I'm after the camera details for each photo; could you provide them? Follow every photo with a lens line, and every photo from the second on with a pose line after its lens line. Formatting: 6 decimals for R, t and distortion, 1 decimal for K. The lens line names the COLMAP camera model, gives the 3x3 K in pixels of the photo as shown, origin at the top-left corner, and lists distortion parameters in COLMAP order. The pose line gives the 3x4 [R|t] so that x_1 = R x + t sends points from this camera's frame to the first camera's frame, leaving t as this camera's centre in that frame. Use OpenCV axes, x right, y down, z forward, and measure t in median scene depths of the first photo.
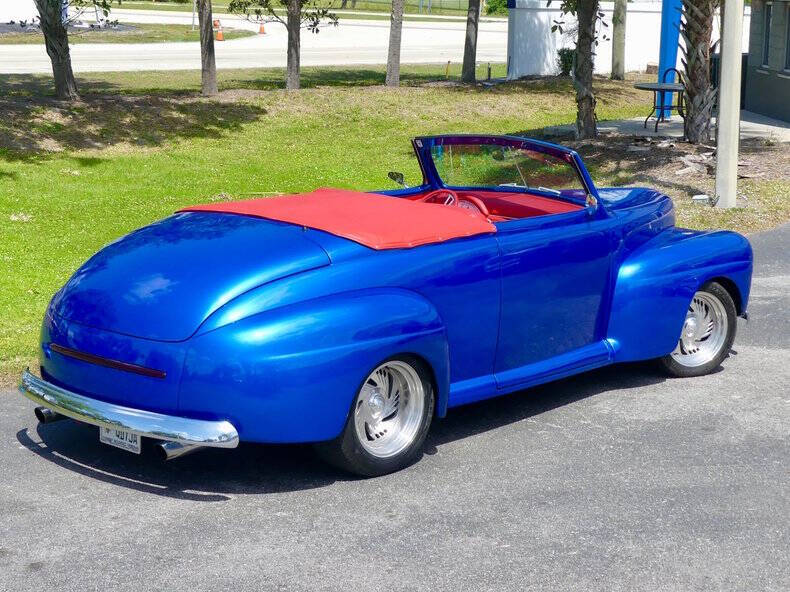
lens RADIAL K [[1633.9, 0, 391.5], [0, 1633.9, 300.2], [0, 0, 1]] dist [-0.042131, 0.000000]
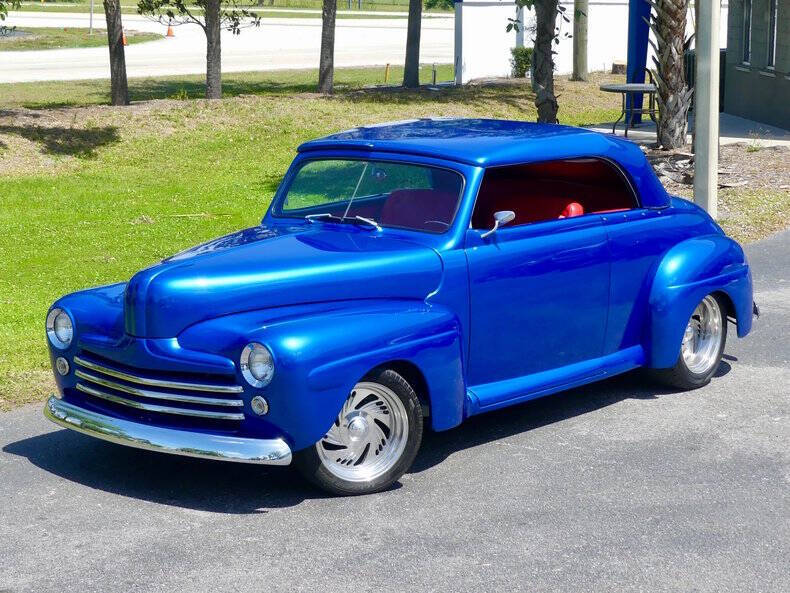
lens RADIAL K [[1633.9, 0, 398.5], [0, 1633.9, 292.9], [0, 0, 1]] dist [-0.042131, 0.000000]
pose [[0.999689, -0.020530, 0.014184, 0.022179], [0.020631, 0.999763, -0.006985, -0.014266], [-0.014037, 0.007275, 0.999875, 0.103292]]
